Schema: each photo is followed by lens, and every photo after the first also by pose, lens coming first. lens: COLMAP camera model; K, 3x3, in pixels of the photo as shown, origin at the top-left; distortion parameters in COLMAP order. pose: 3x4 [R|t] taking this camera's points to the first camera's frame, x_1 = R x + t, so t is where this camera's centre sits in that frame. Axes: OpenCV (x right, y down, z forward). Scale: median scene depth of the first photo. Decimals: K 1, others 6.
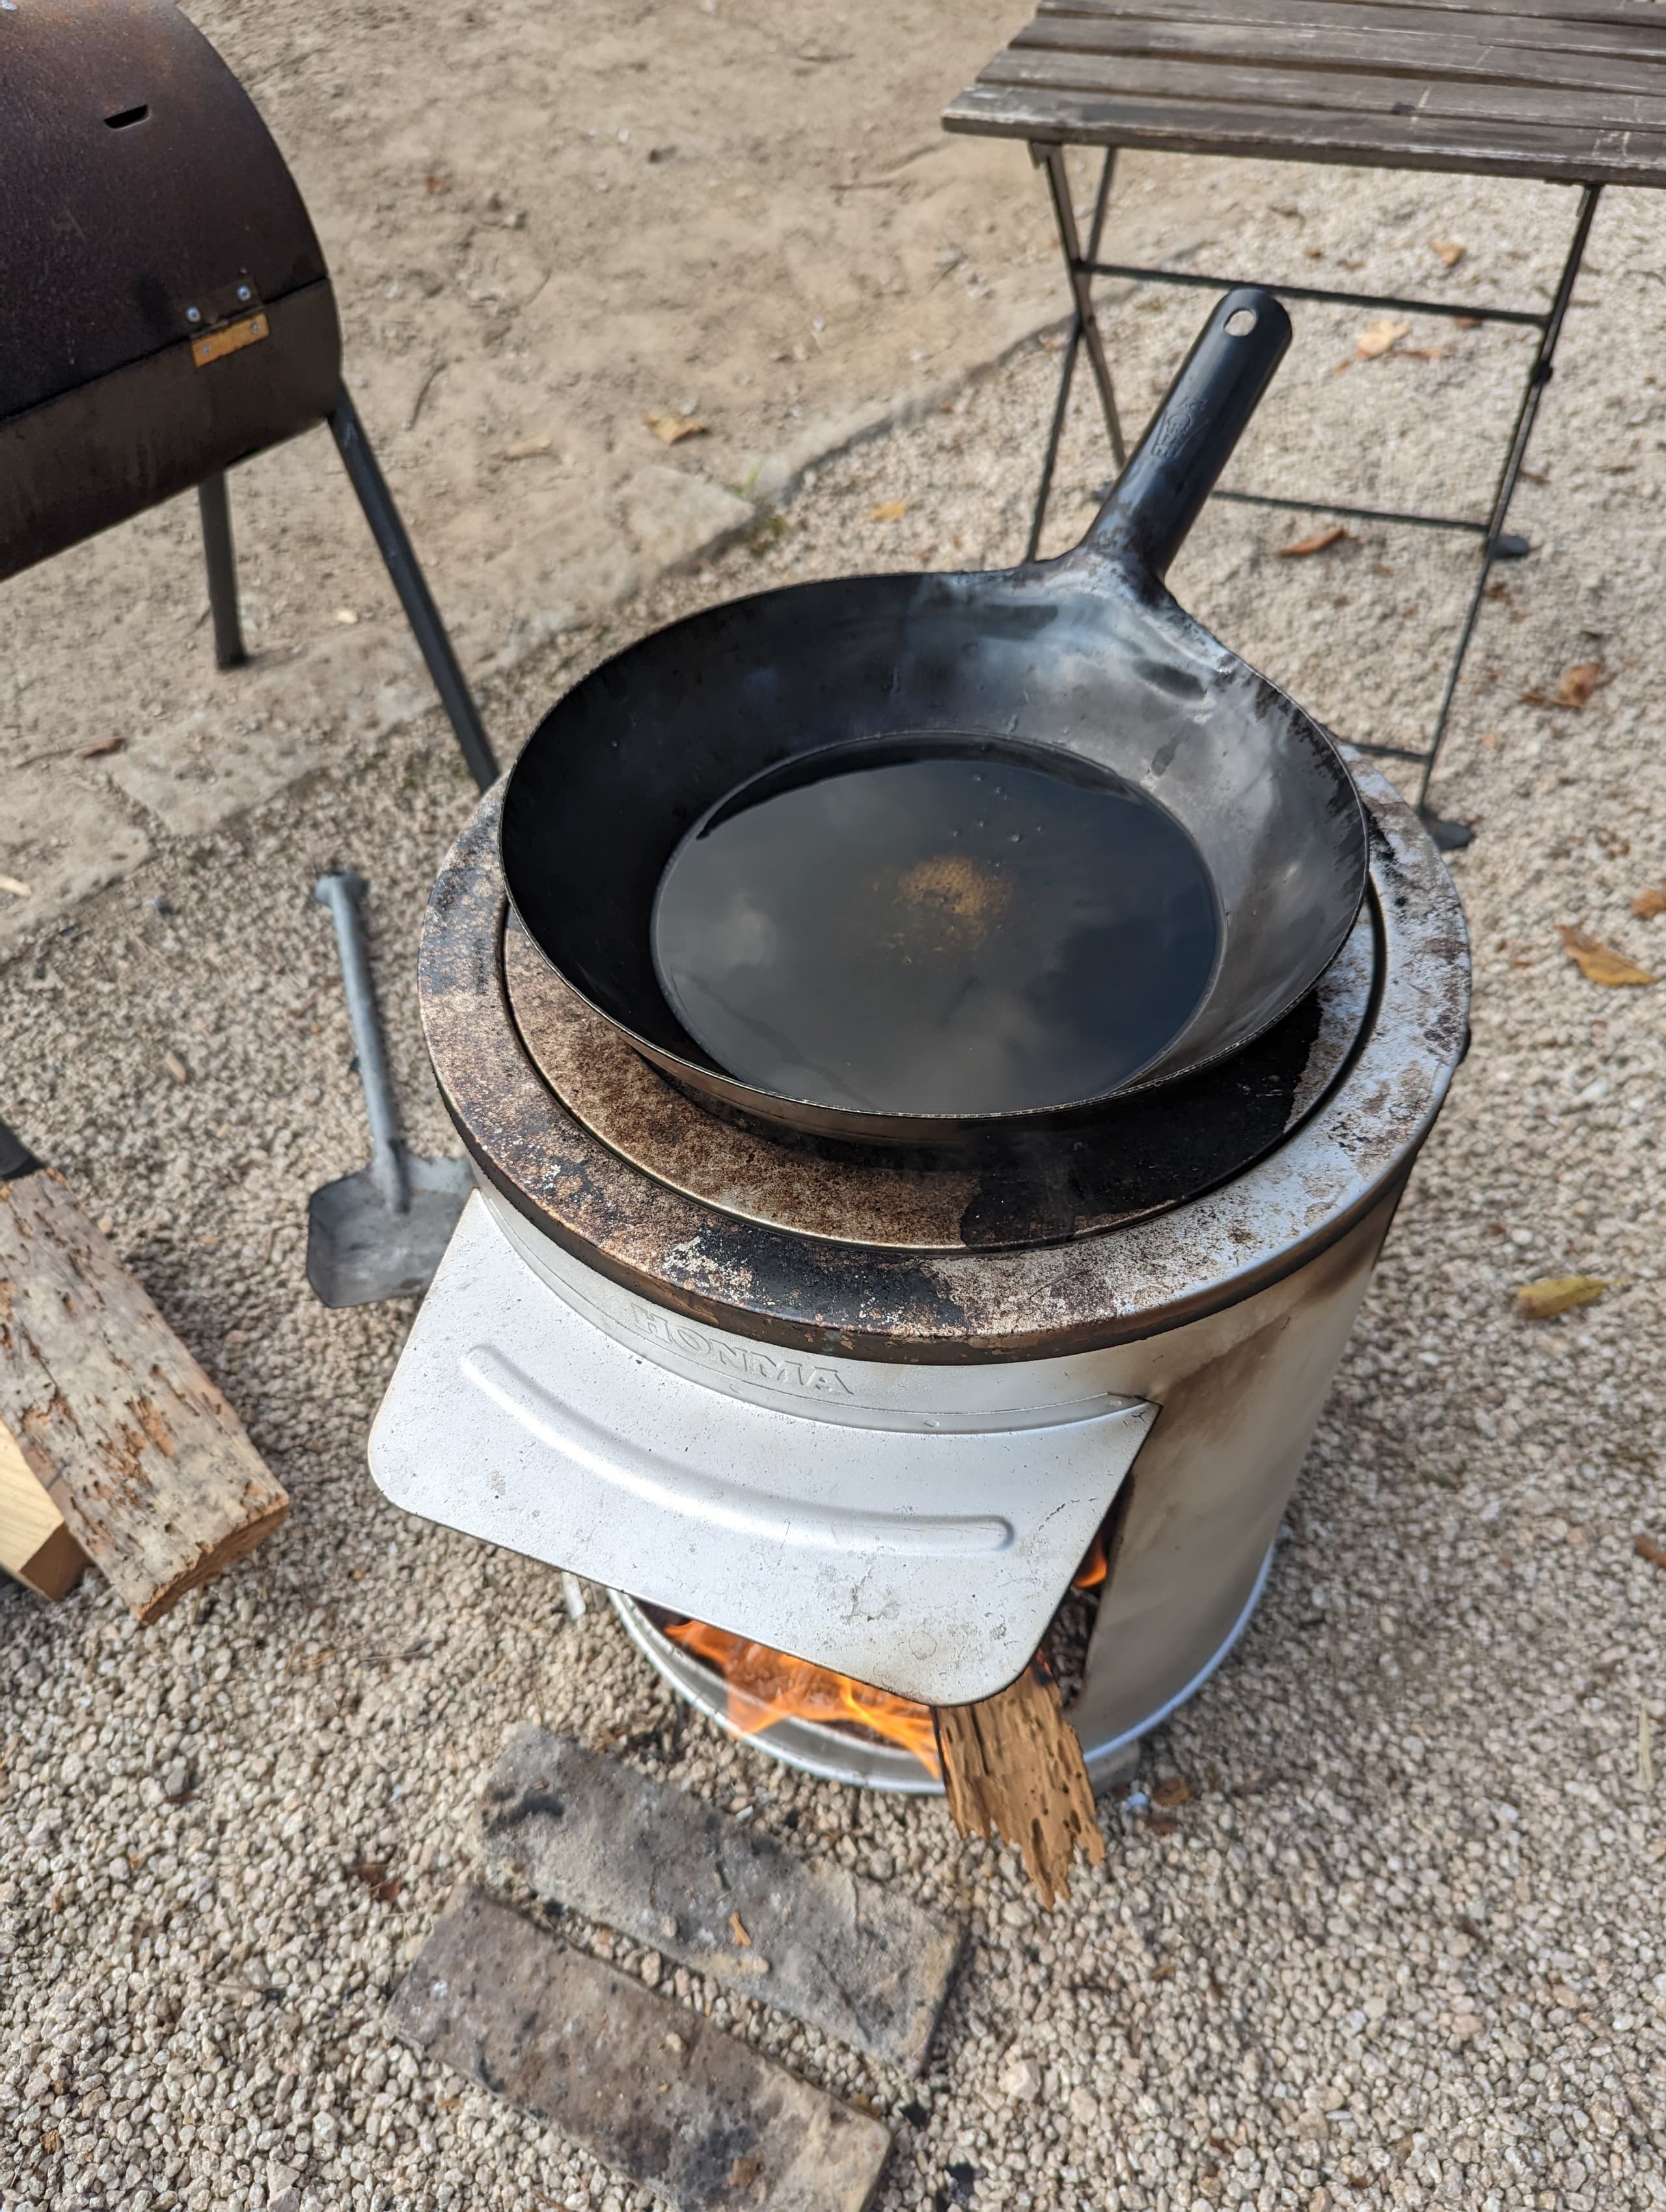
lens RADIAL K [[1597.0, 0, 828.0], [0, 1597.0, 1113.6], [0, 0, 1]] dist [0.050757, -0.055955]
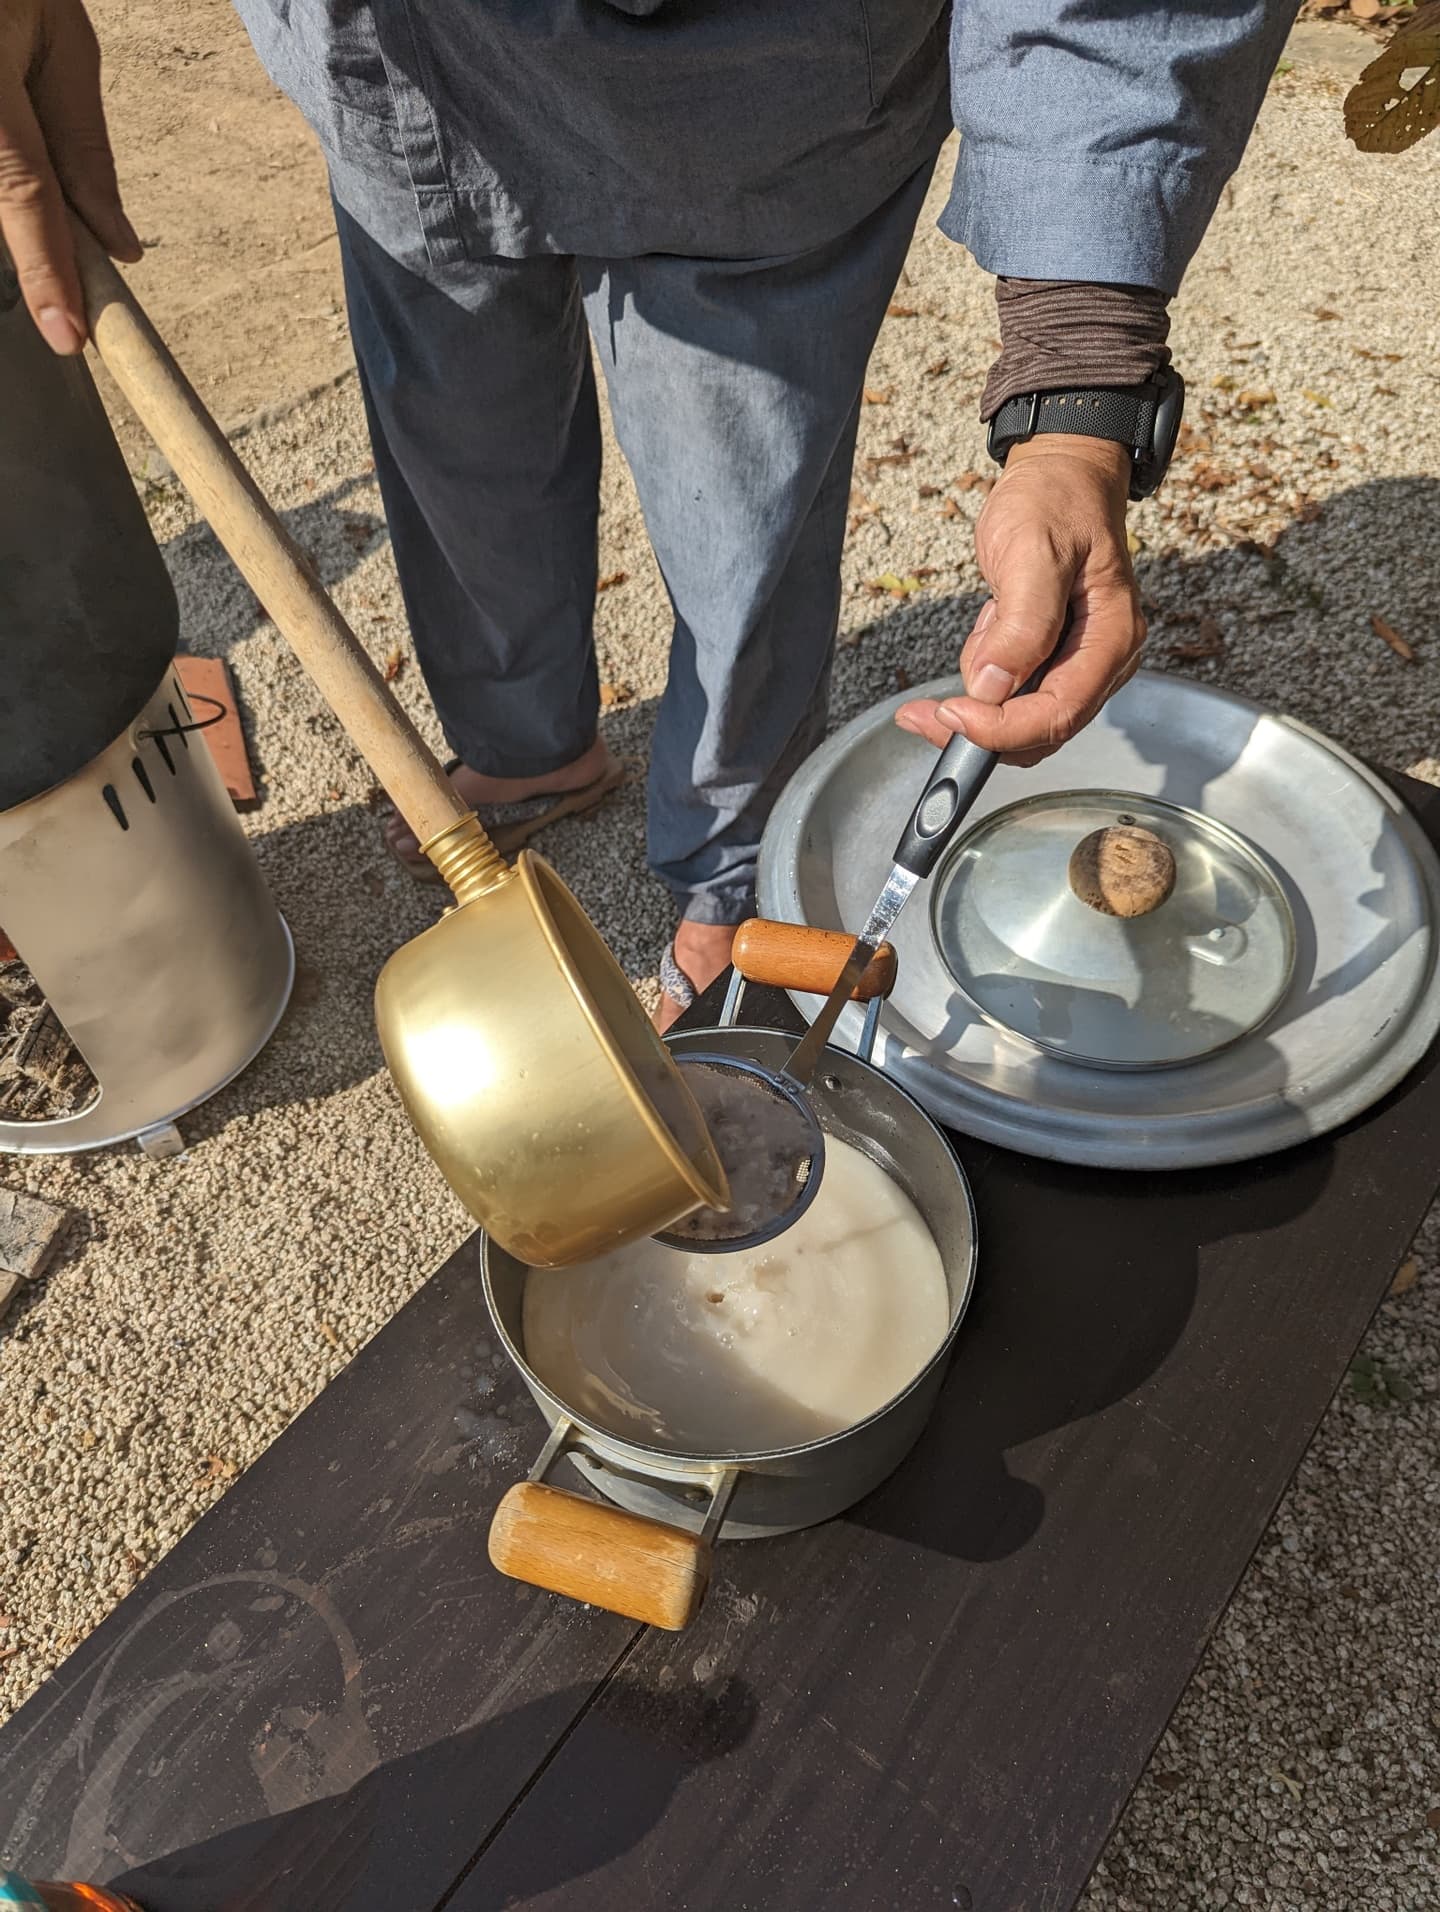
lens RADIAL K [[1387.3, 0, 719.0], [0, 1387.3, 933.0], [0, 0, 1]] dist [0.036953, -0.029166]
pose [[0.994367, -0.052558, 0.092040, 0.668596], [0.055921, 0.997844, -0.034342, 0.245067], [-0.090037, 0.039295, 0.995163, -0.698494]]
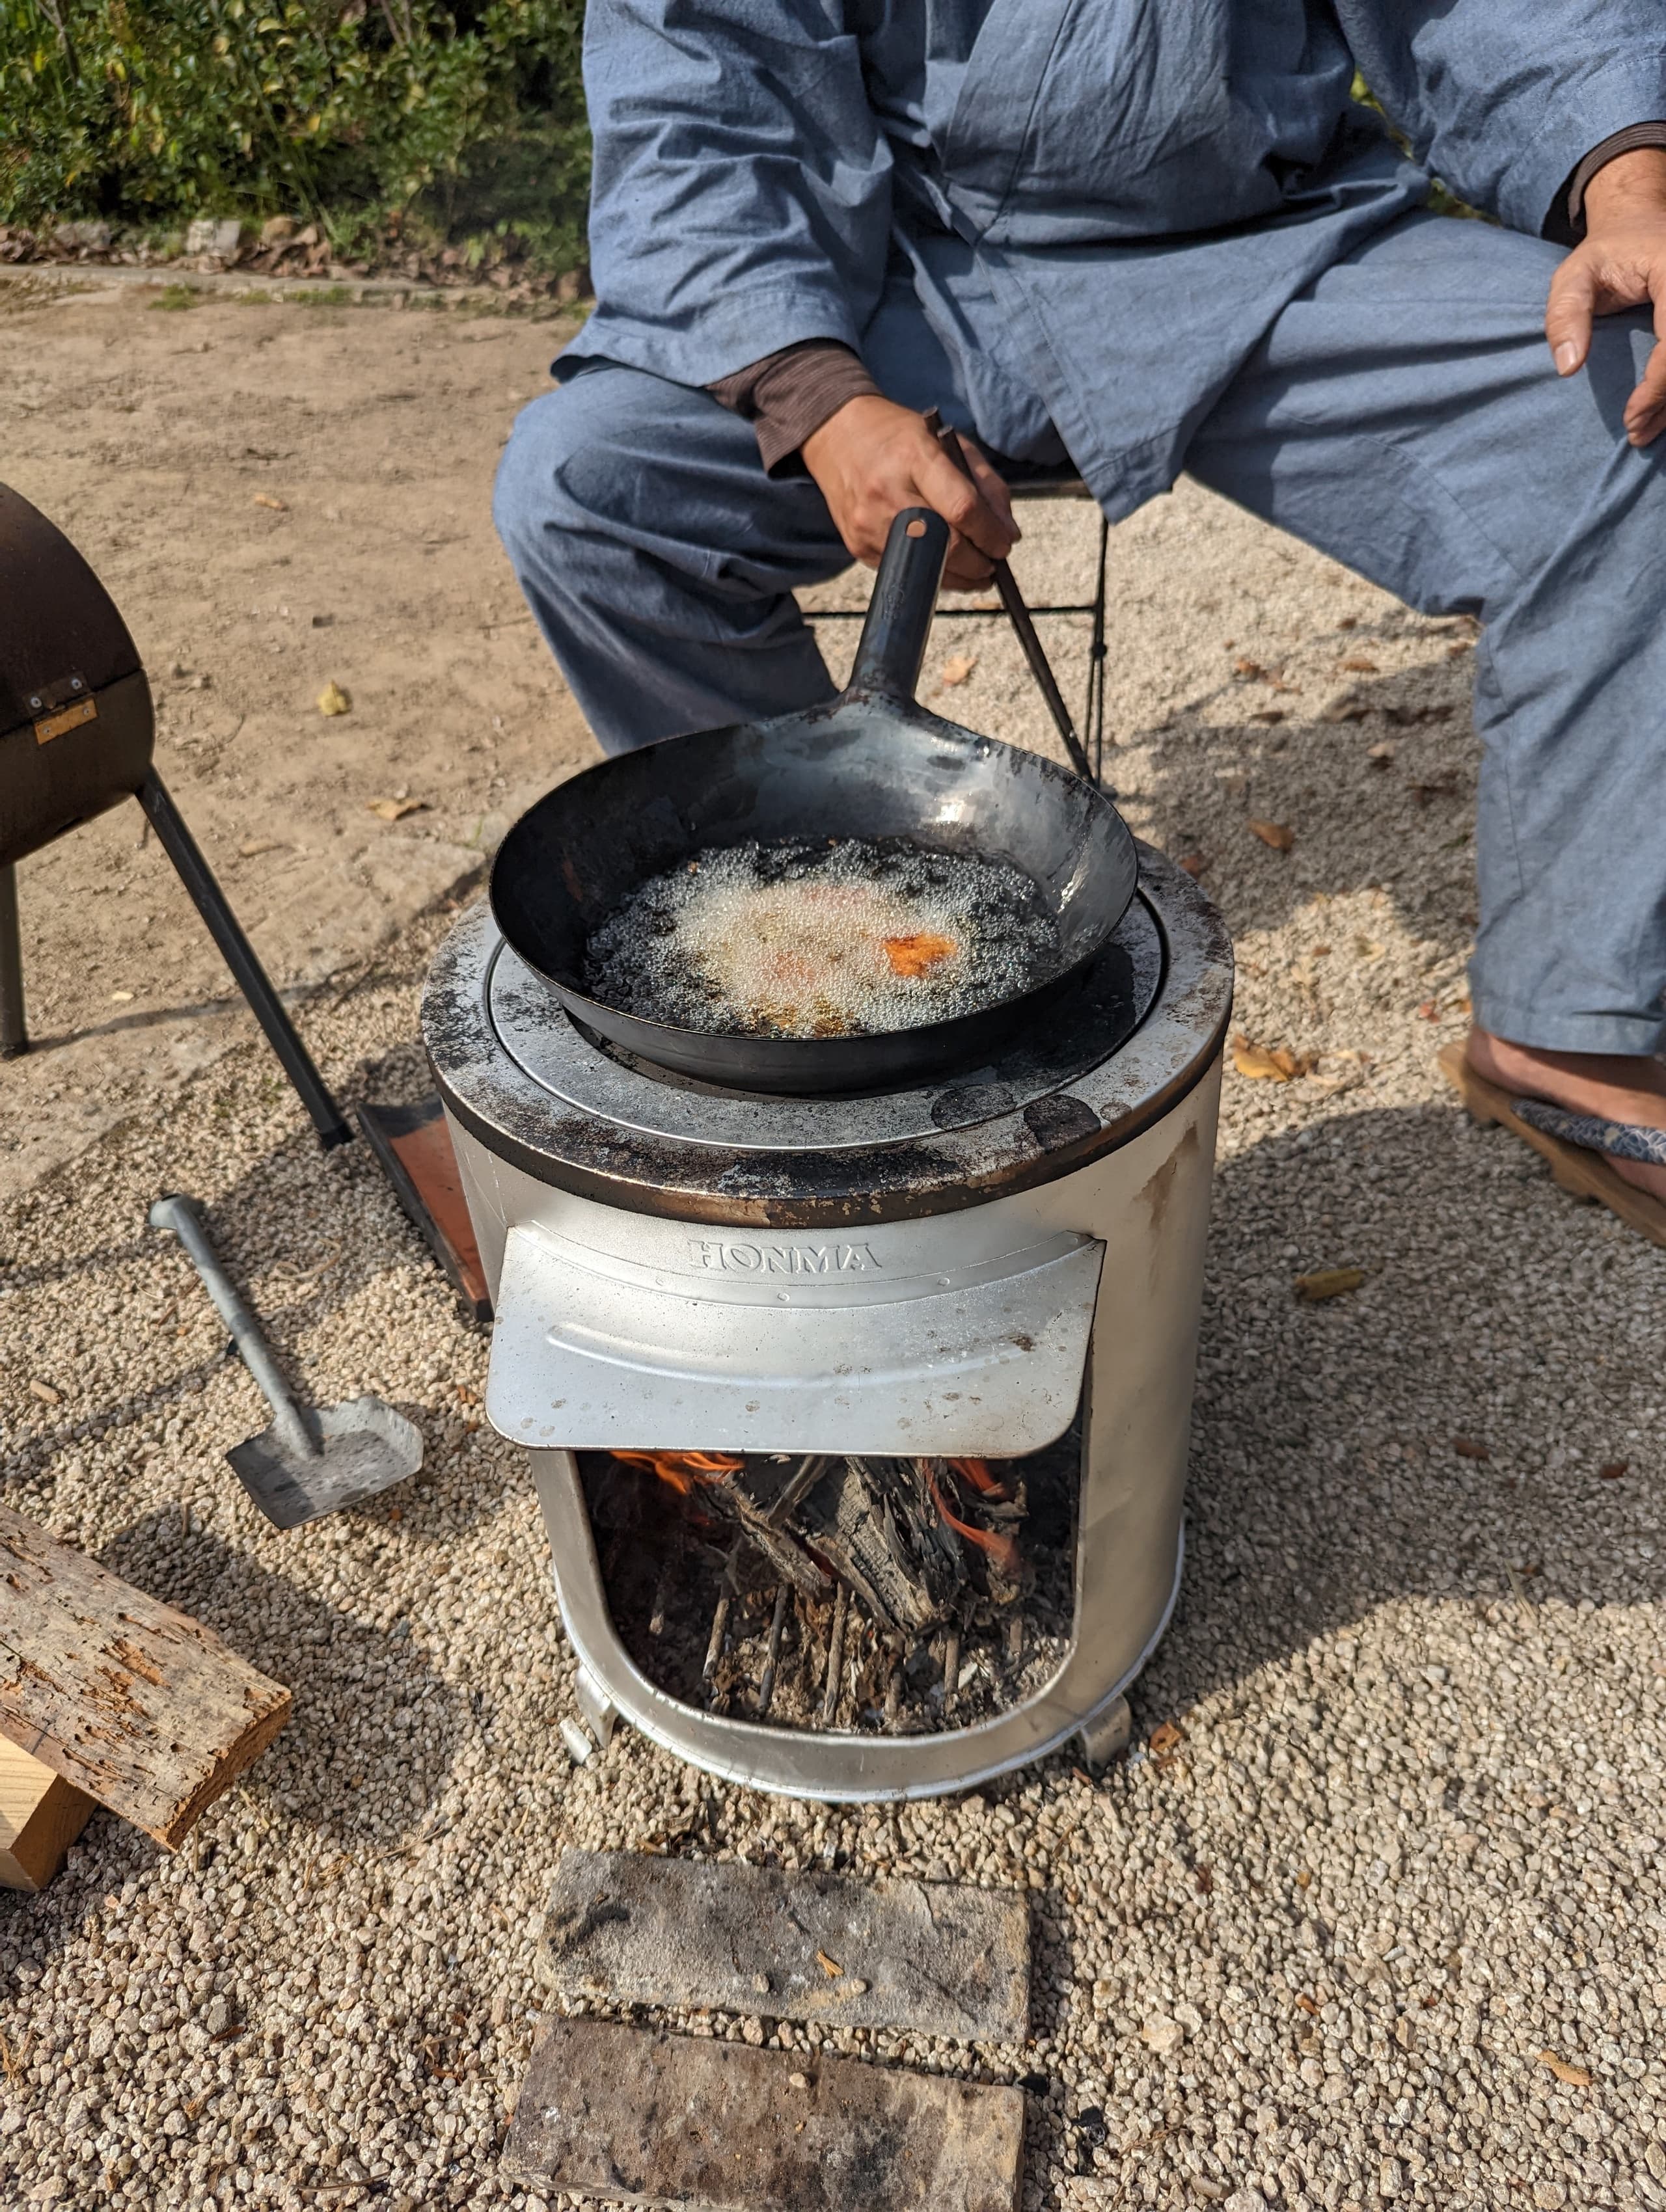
lens RADIAL K [[1605.2, 0, 831.9], [0, 1605.2, 1079.4], [0, 0, 1]] dist [0.036953, -0.029166]
pose [[0.958998, -0.175002, 0.222928, -0.168146], [0.229272, 0.941438, -0.247244, 0.206725], [-0.166604, 0.288218, 0.942960, -0.136583]]
